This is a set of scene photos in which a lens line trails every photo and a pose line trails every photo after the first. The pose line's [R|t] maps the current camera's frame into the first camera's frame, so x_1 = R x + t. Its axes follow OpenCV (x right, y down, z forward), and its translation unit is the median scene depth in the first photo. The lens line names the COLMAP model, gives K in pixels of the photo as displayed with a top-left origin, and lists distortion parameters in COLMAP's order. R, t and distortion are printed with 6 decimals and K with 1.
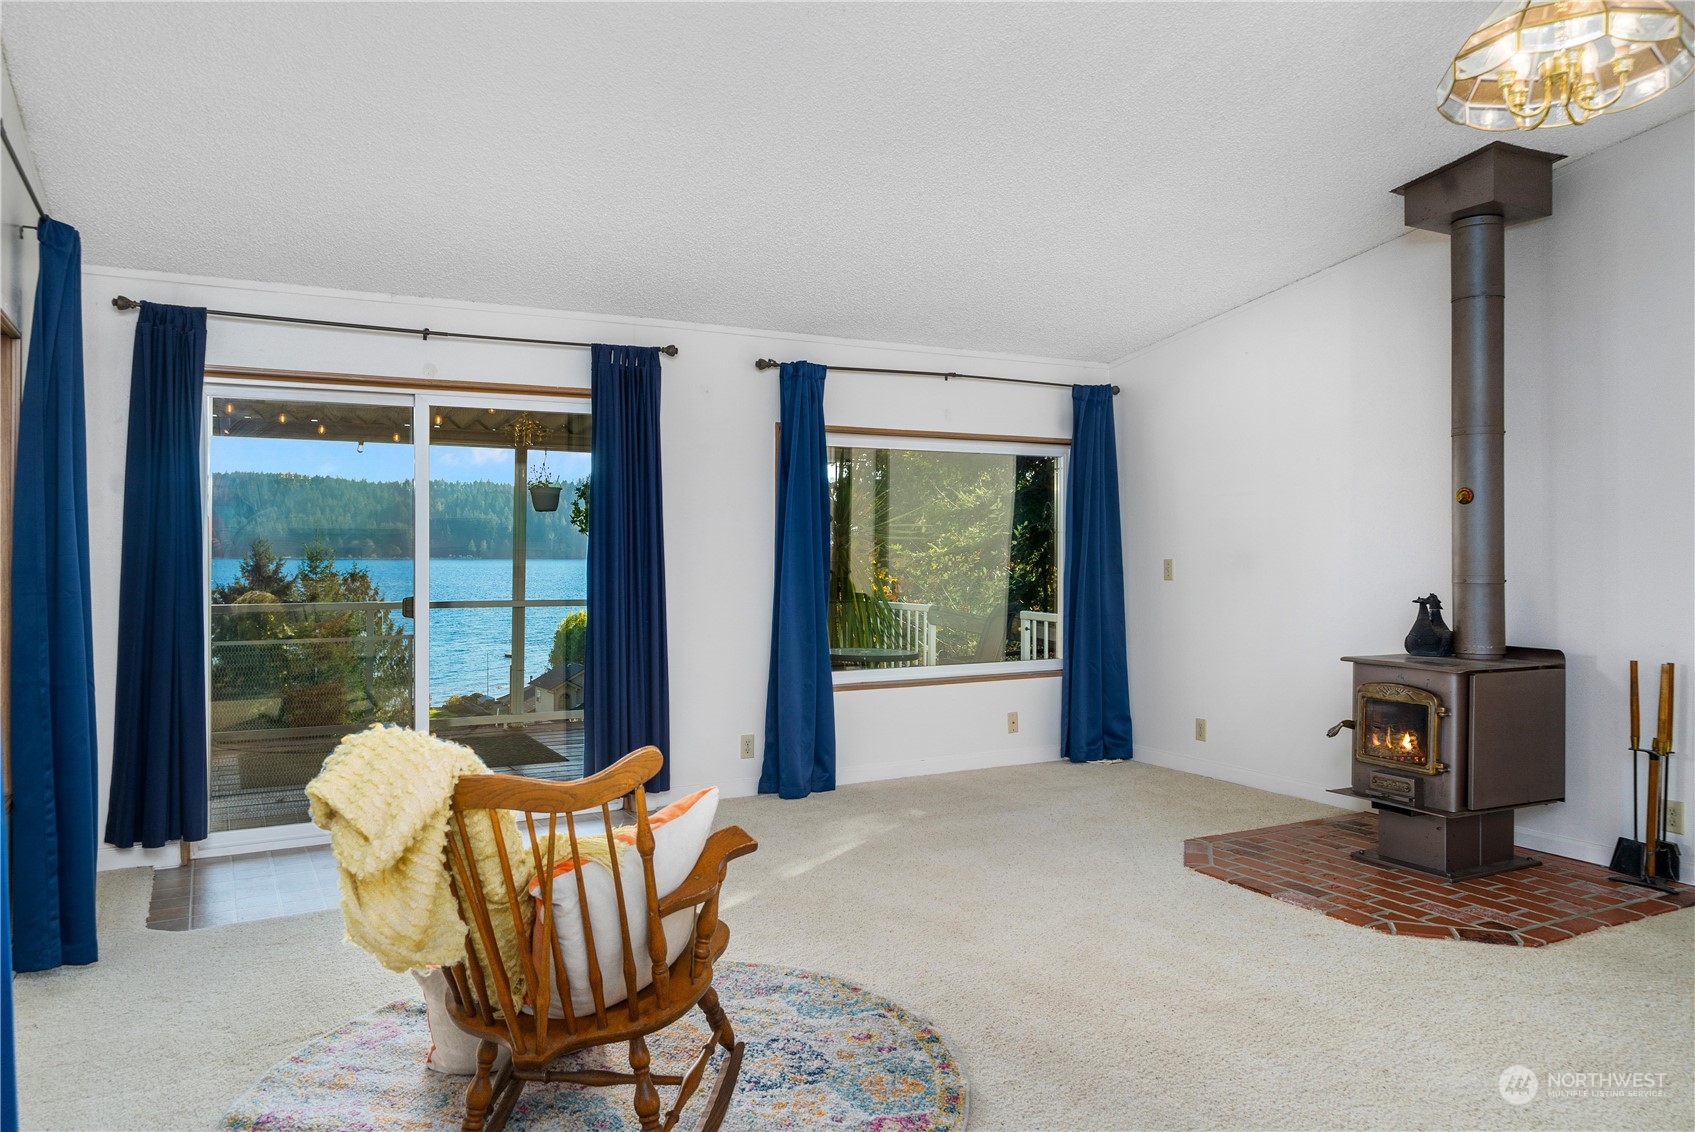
lens RADIAL K [[1156.3, 0, 824.0], [0, 1156.3, 526.7], [0, 0, 1]] dist [0.003595, 0.000981]
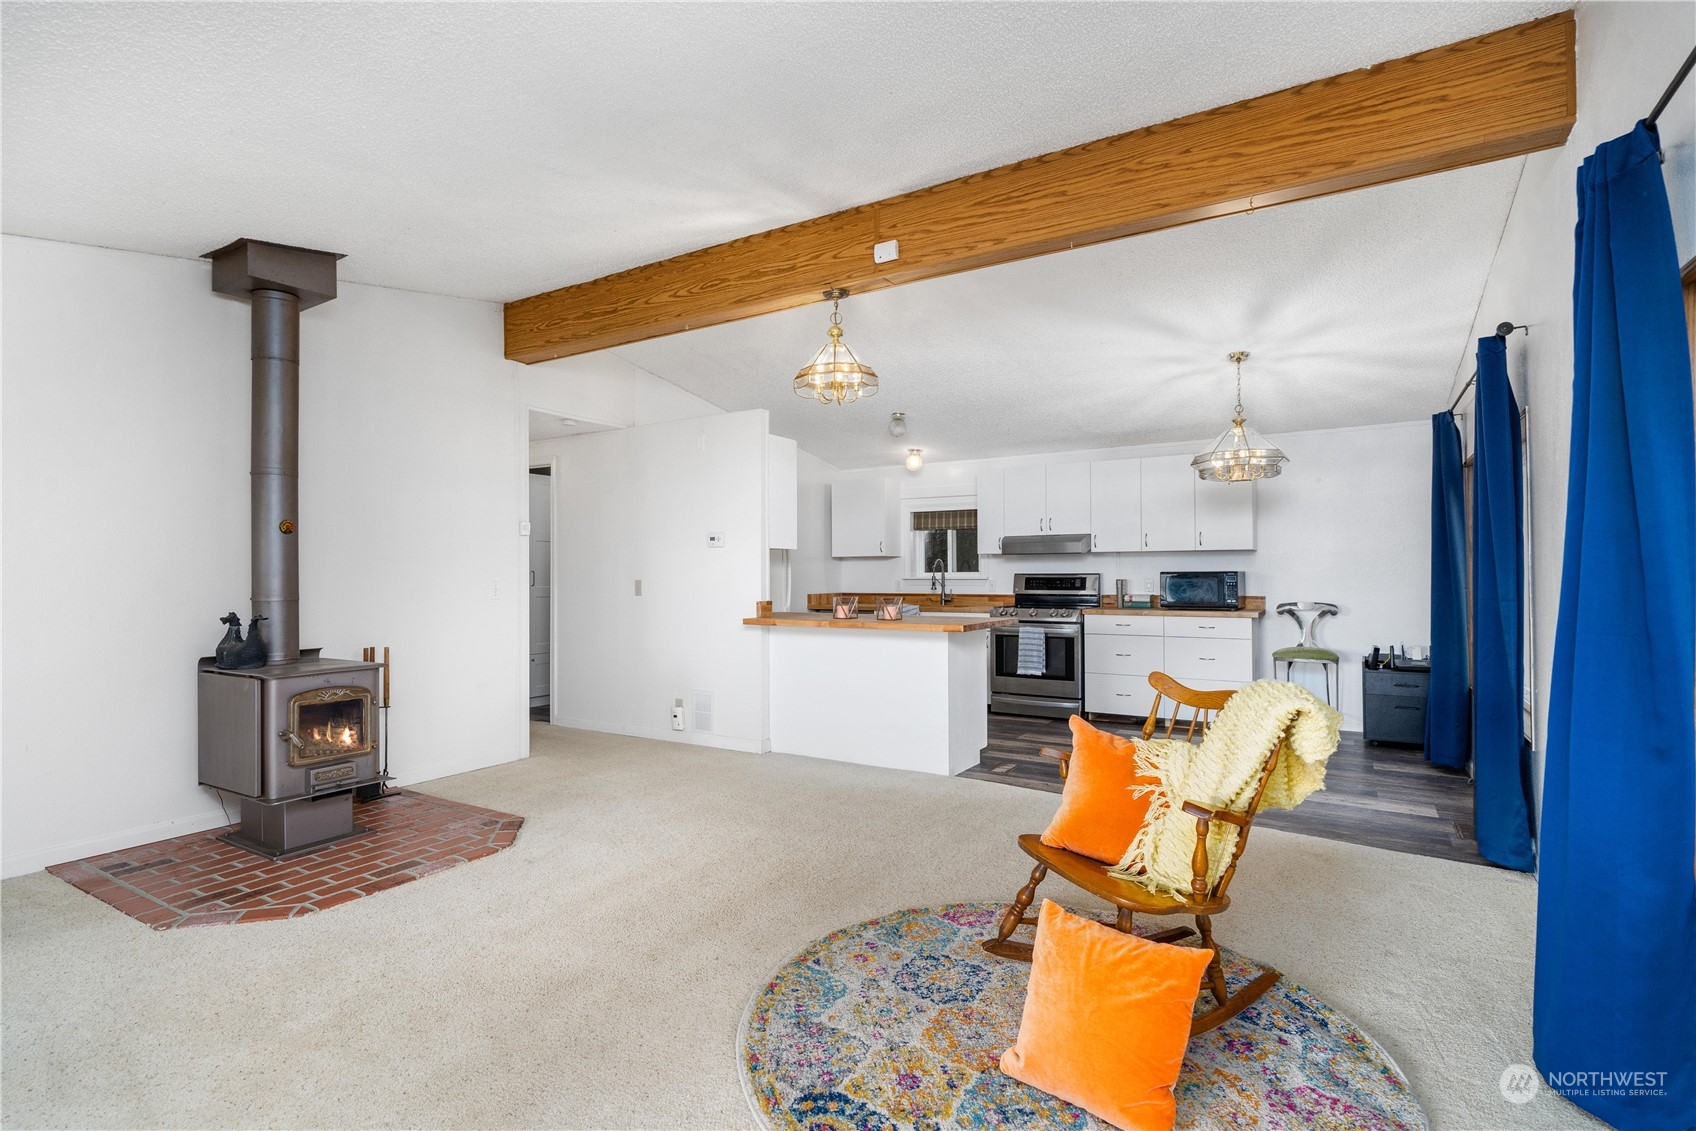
lens RADIAL K [[814.7, 0, 848.0], [0, 814.7, 565.5], [0, 0, 1]] dist [0.002819, 0.000328]
pose [[-0.507888, 0.003994, 0.861414, -0.552375], [-0.014549, 0.999807, -0.013214, 0.018198], [-0.861300, -0.019244, -0.507732, 1.117498]]
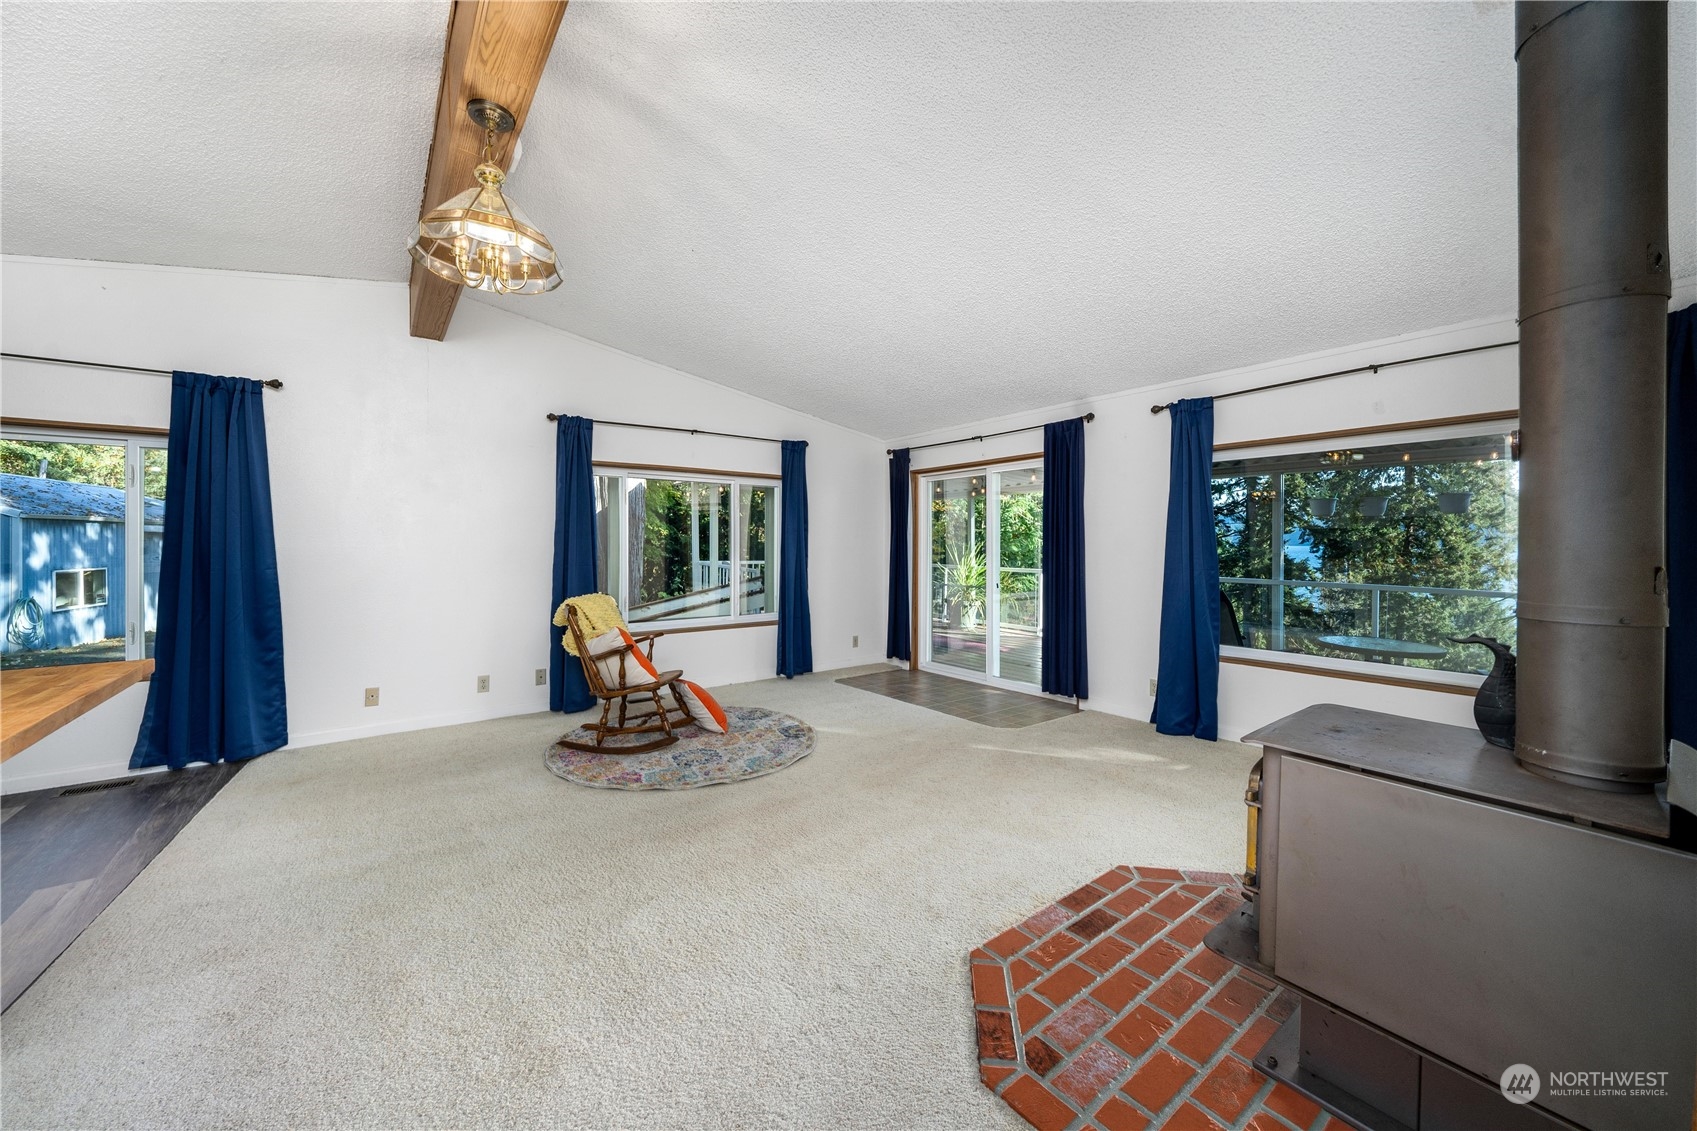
lens RADIAL K [[605.1, 0, 848.5], [0, 605.1, 565.5], [0, 0, 1]] dist [-0.072361, 0.000036]
pose [[0.158855, 0.031617, -0.986796, 0.887378], [0.019680, 0.999187, 0.035182, 0.017077], [0.987106, -0.025009, 0.158103, 0.811145]]
